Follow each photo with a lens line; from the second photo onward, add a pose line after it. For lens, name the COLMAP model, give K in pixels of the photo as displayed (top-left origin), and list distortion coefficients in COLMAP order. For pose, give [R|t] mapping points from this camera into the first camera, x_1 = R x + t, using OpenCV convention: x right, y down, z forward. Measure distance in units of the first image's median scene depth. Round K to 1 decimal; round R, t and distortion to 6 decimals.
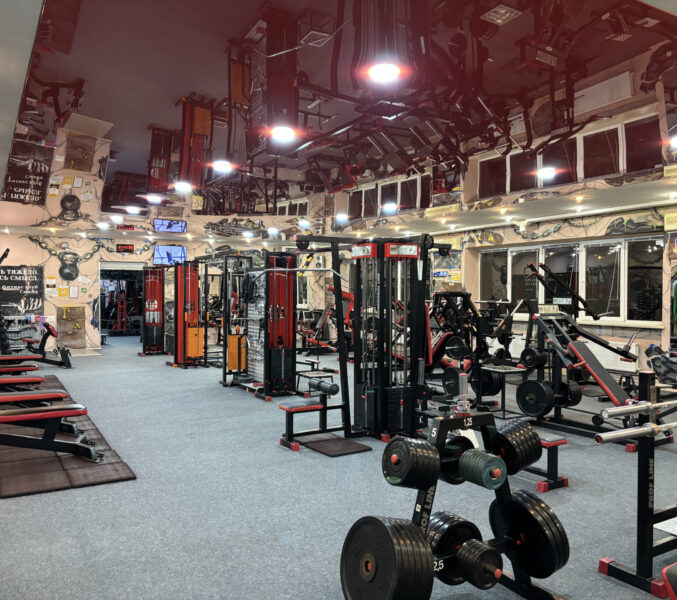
lens RADIAL K [[603.7, 0, 338.7], [0, 603.7, 291.5], [0, 0, 1]] dist [0.077173, -0.124614]
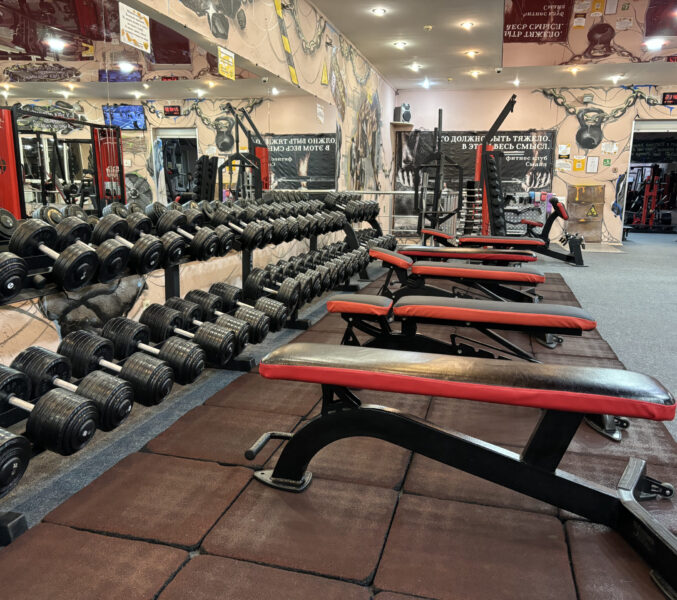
lens RADIAL K [[603.7, 0, 338.7], [0, 603.7, 291.5], [0, 0, 1]] dist [0.077173, -0.124614]
pose [[0.708334, 0.138443, -0.692168, -0.123046], [-0.027100, 0.985189, 0.169319, 0.035840], [0.705357, -0.101177, 0.701594, 0.255993]]
